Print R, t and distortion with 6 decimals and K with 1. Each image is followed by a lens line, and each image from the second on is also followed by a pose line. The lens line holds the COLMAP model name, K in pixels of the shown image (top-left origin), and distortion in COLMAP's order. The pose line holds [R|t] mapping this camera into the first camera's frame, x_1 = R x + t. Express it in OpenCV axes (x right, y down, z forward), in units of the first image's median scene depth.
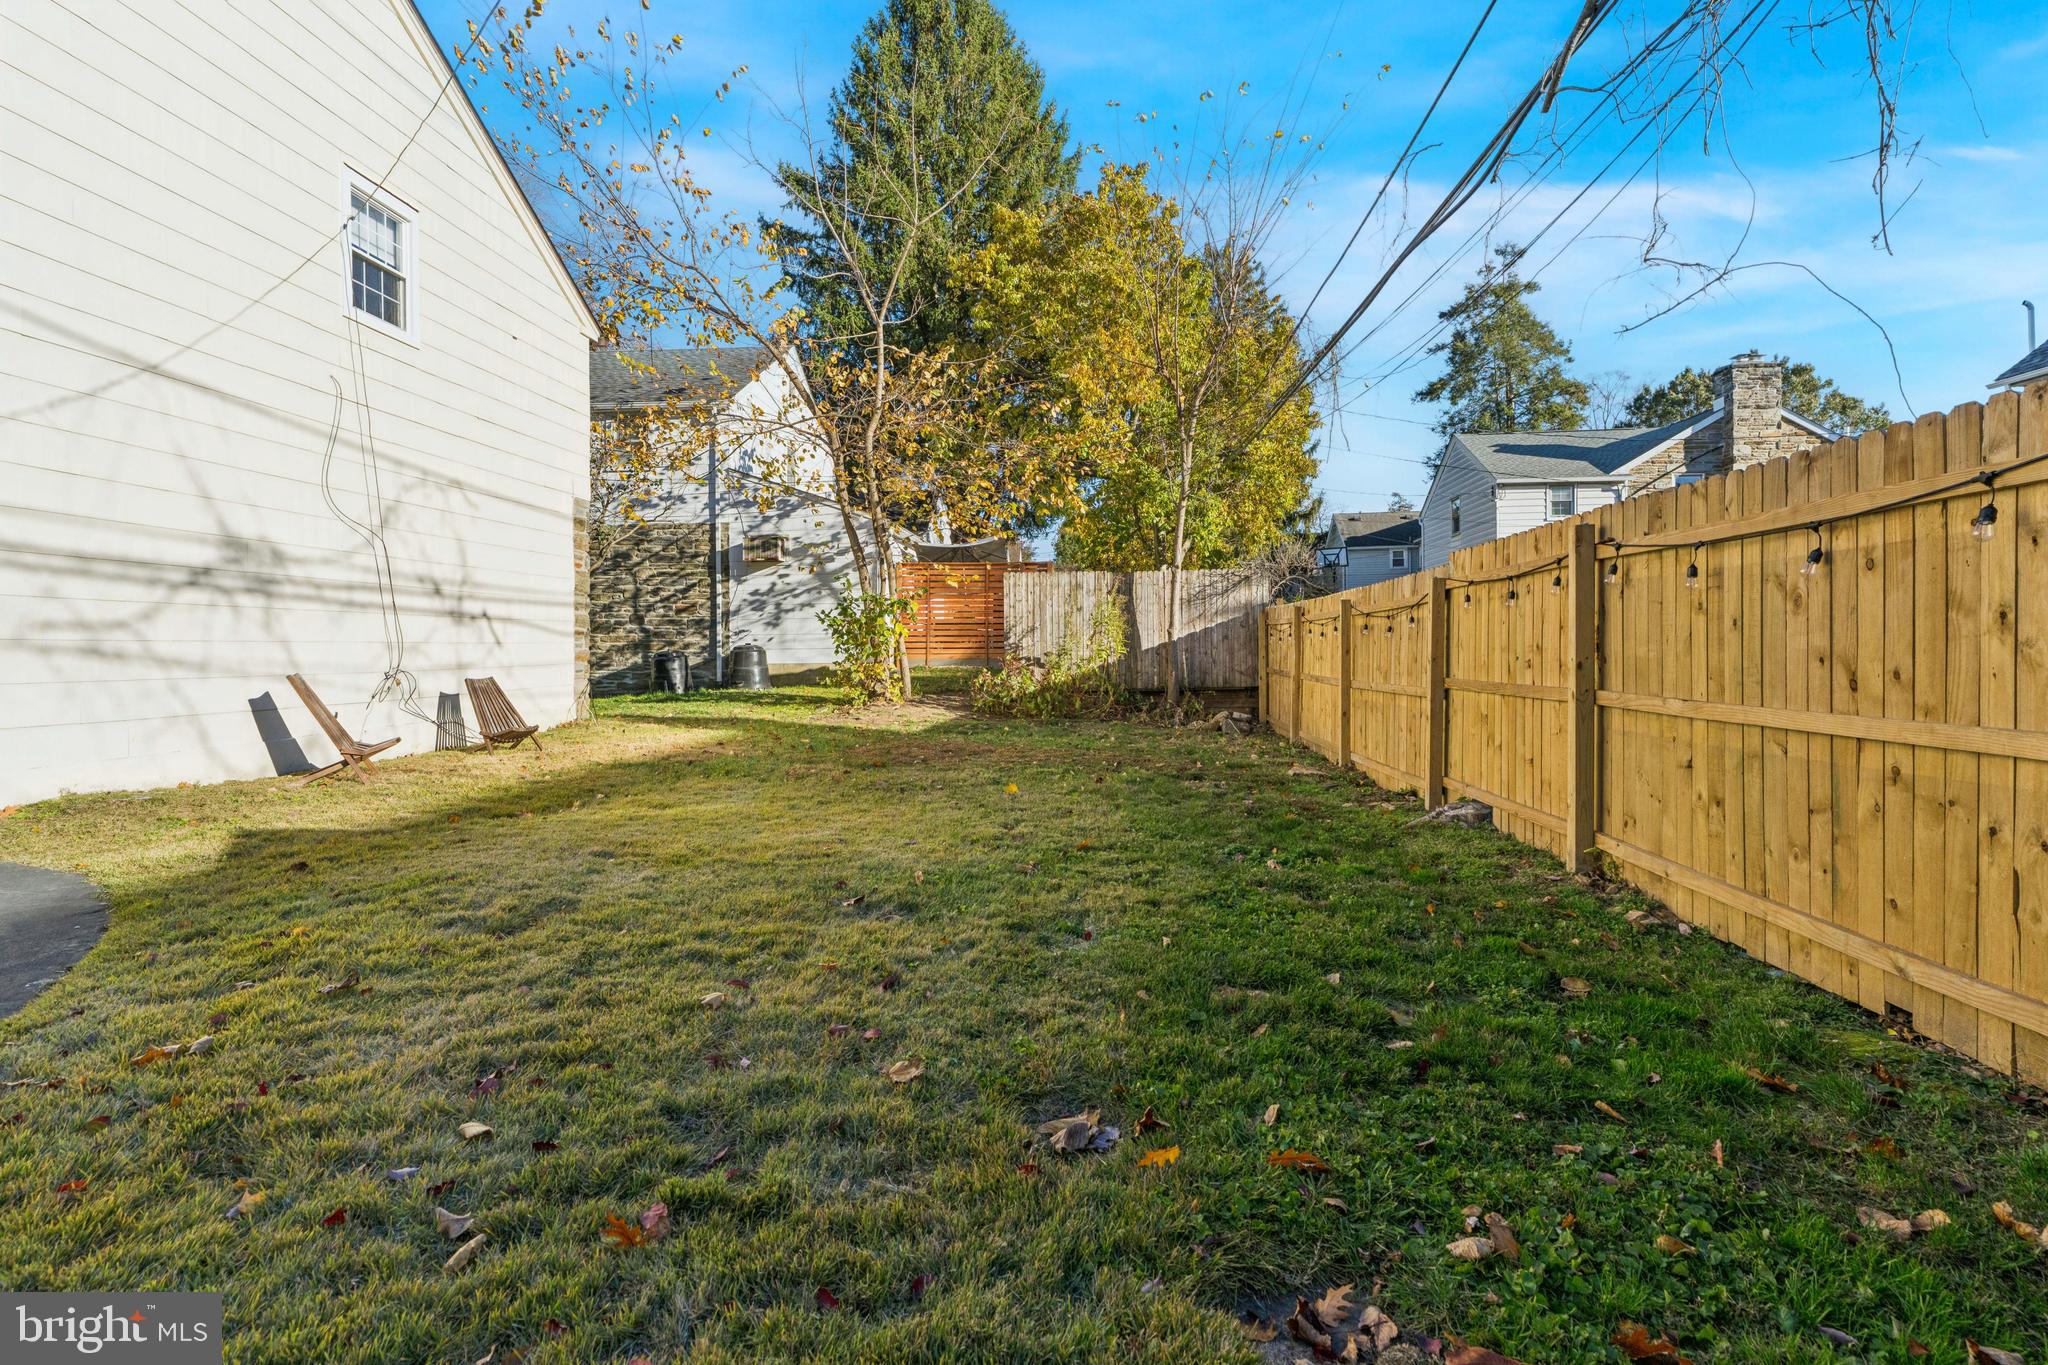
lens RADIAL K [[948.7, 0, 1043.8], [0, 948.7, 634.3], [0, 0, 1]] dist [0.011233, 0.003016]
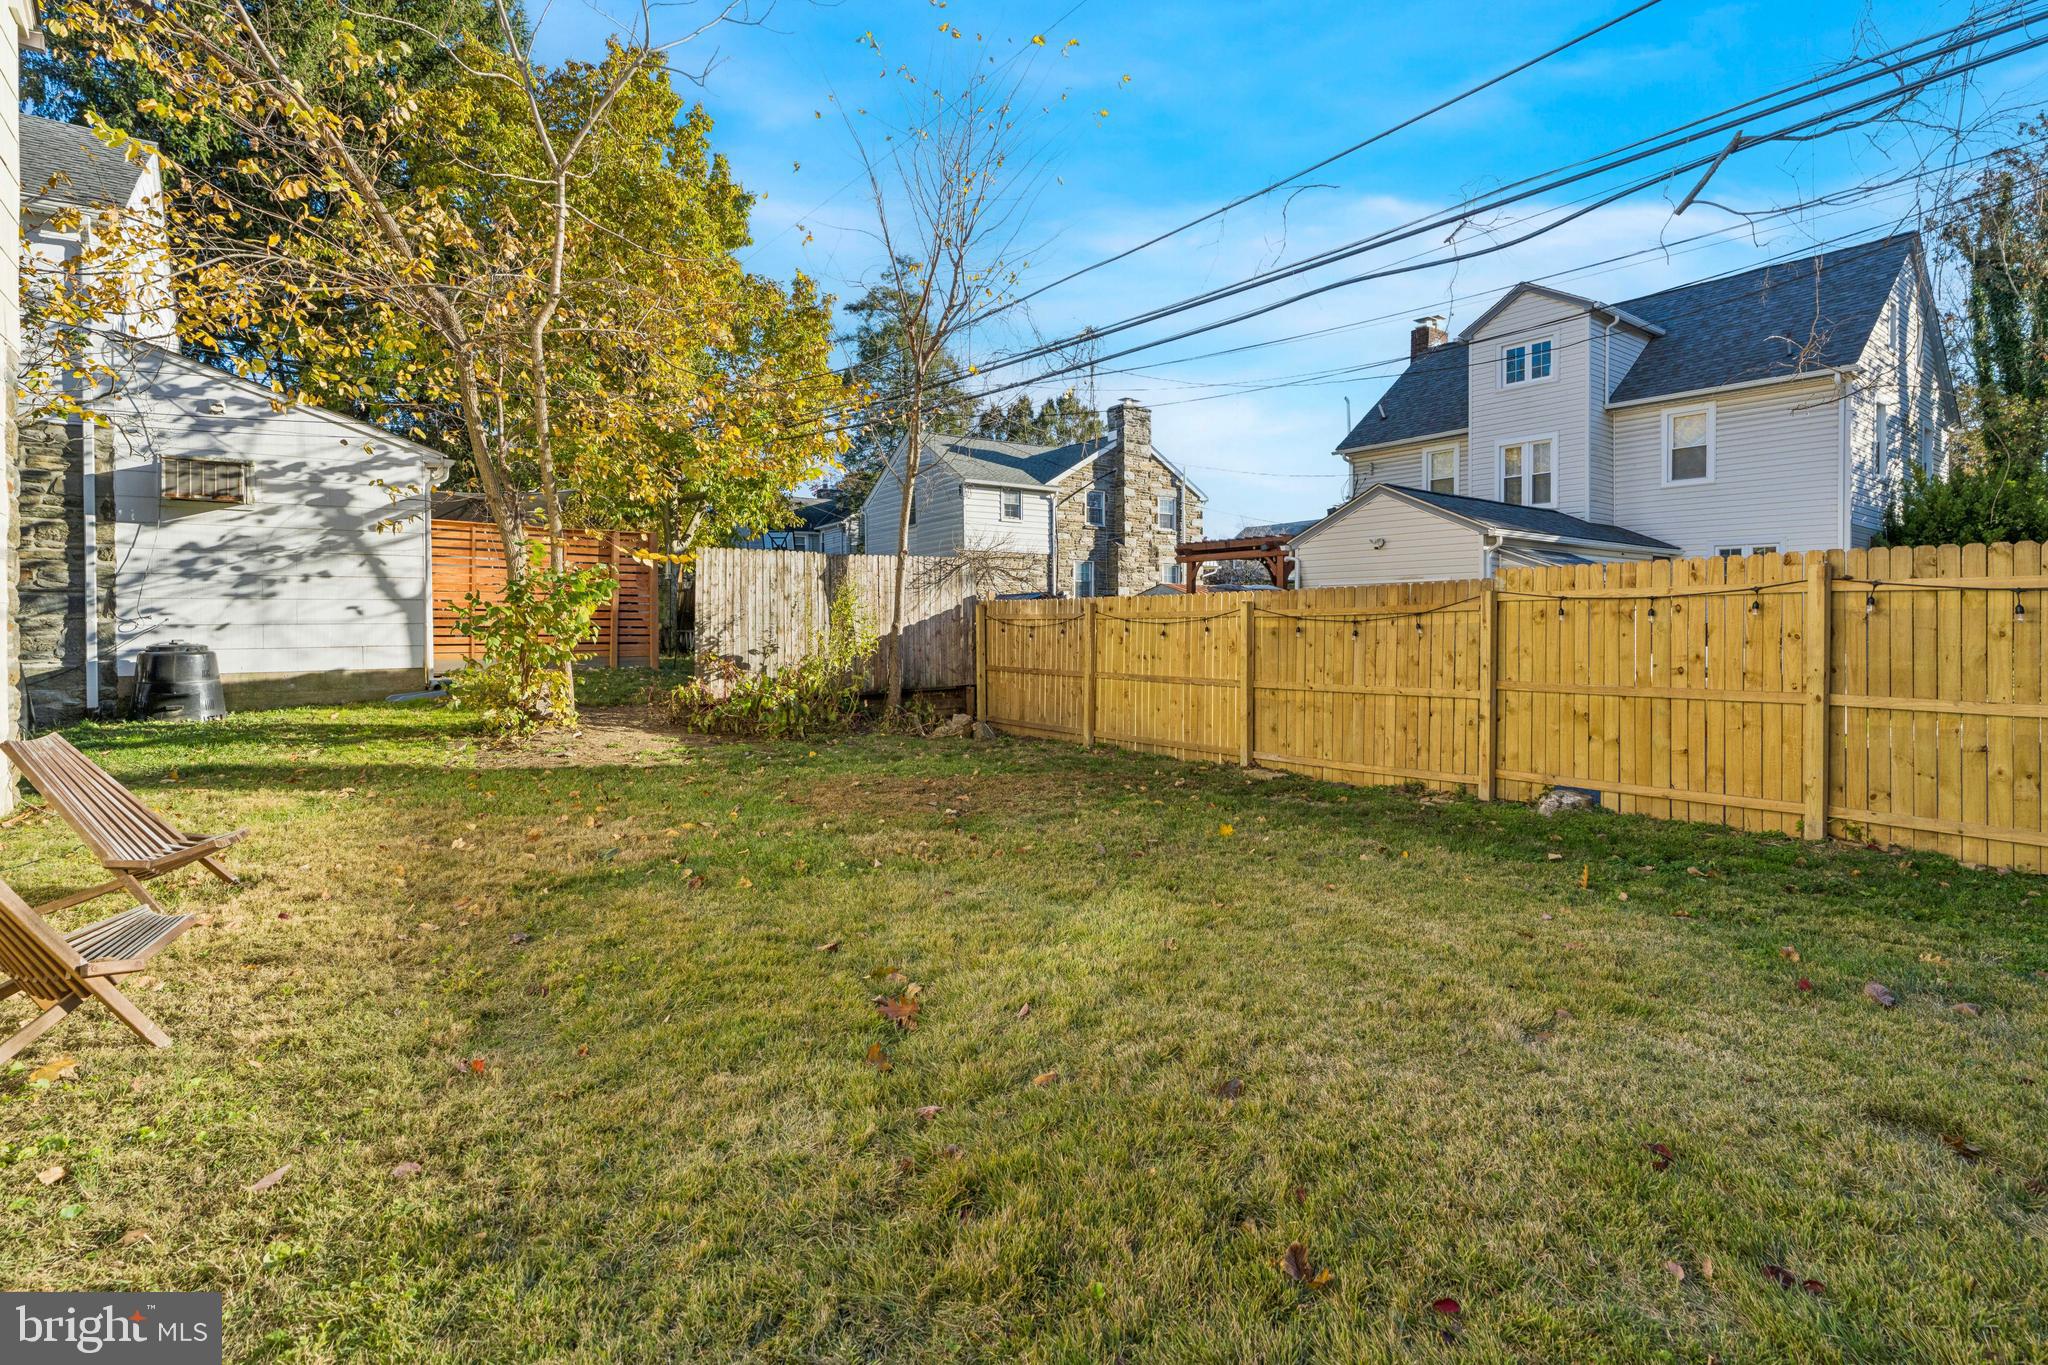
lens RADIAL K [[975.2, 0, 992.7], [0, 975.2, 644.9], [0, 0, 1]] dist [0.010929, -0.005089]
pose [[0.752456, -0.009367, 0.658576, -0.378743], [-0.011384, 0.999565, 0.027224, -0.010303], [-0.658544, -0.027982, 0.752021, 0.254239]]
